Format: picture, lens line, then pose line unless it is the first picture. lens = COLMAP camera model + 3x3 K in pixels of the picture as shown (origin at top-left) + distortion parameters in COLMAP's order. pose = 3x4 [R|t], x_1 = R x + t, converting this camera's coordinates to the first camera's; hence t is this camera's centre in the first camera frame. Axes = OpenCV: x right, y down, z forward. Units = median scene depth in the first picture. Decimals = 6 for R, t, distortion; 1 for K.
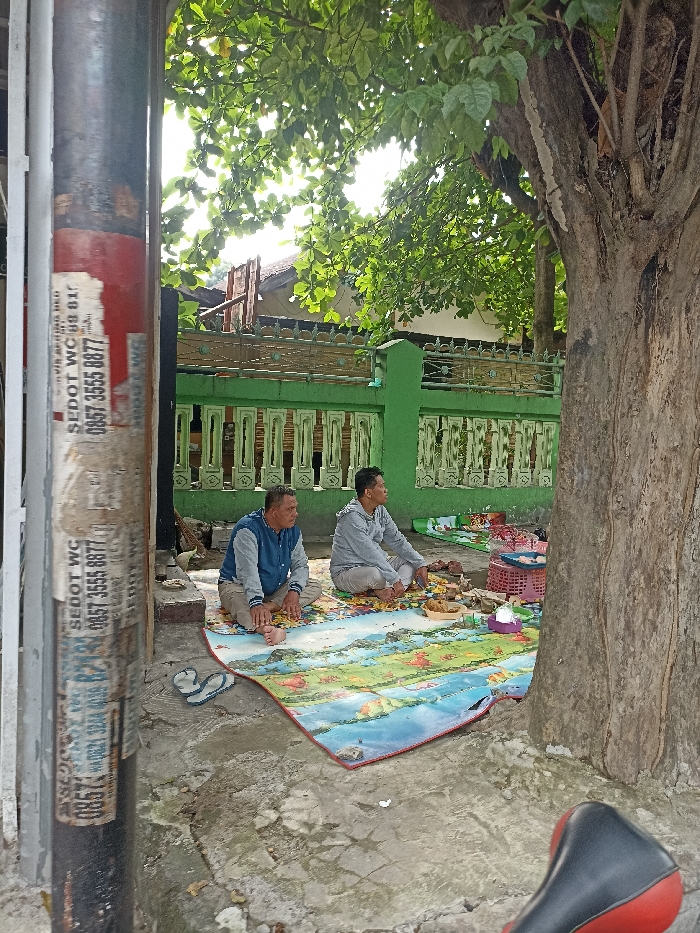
lens RADIAL K [[711.3, 0, 350.0], [0, 711.3, 466.5], [0, 0, 1]] dist [0.061289, 0.003469]
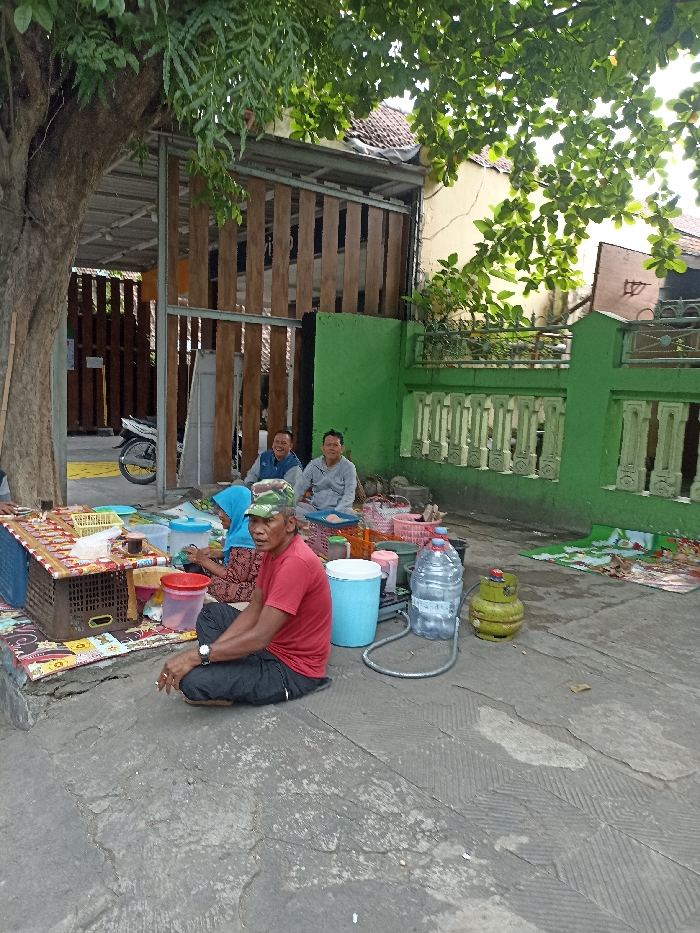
lens RADIAL K [[679.1, 0, 353.1], [0, 679.1, 468.4], [0, 0, 1]] dist [0.052161, -0.062338]
pose [[0.180070, 0.077379, -0.980606, 0.669617], [-0.113157, 0.991912, 0.057492, -0.003983], [0.977123, 0.100609, 0.187370, 0.461308]]
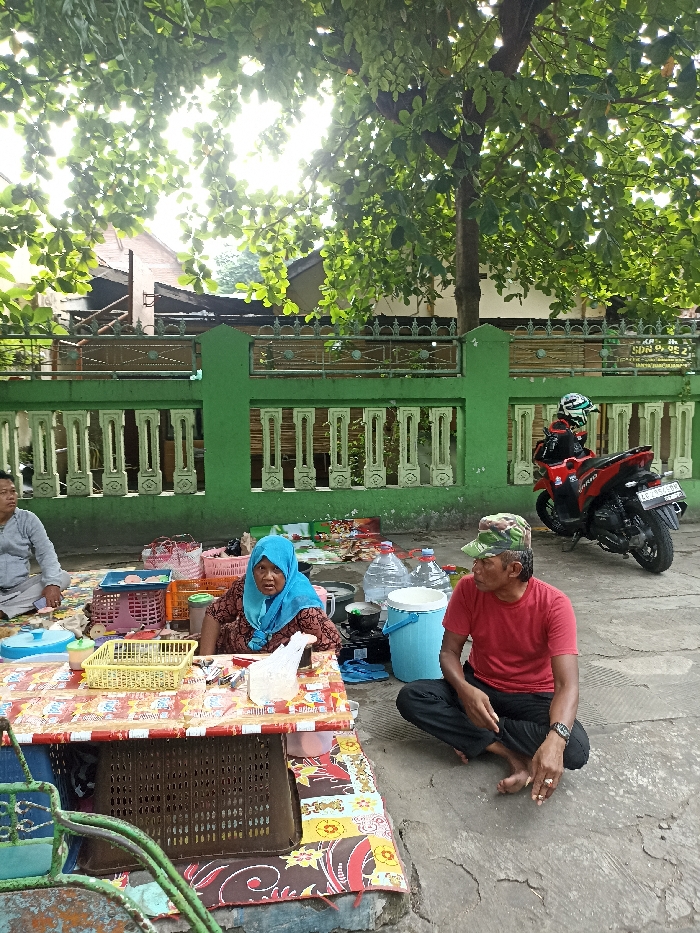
lens RADIAL K [[679.1, 0, 353.1], [0, 679.1, 468.4], [0, 0, 1]] dist [0.052161, -0.062338]
pose [[0.936073, -0.026850, -0.350780, 0.412490], [0.029102, 0.999576, 0.001148, 0.003625], [0.350600, -0.011283, 0.936457, 0.208588]]
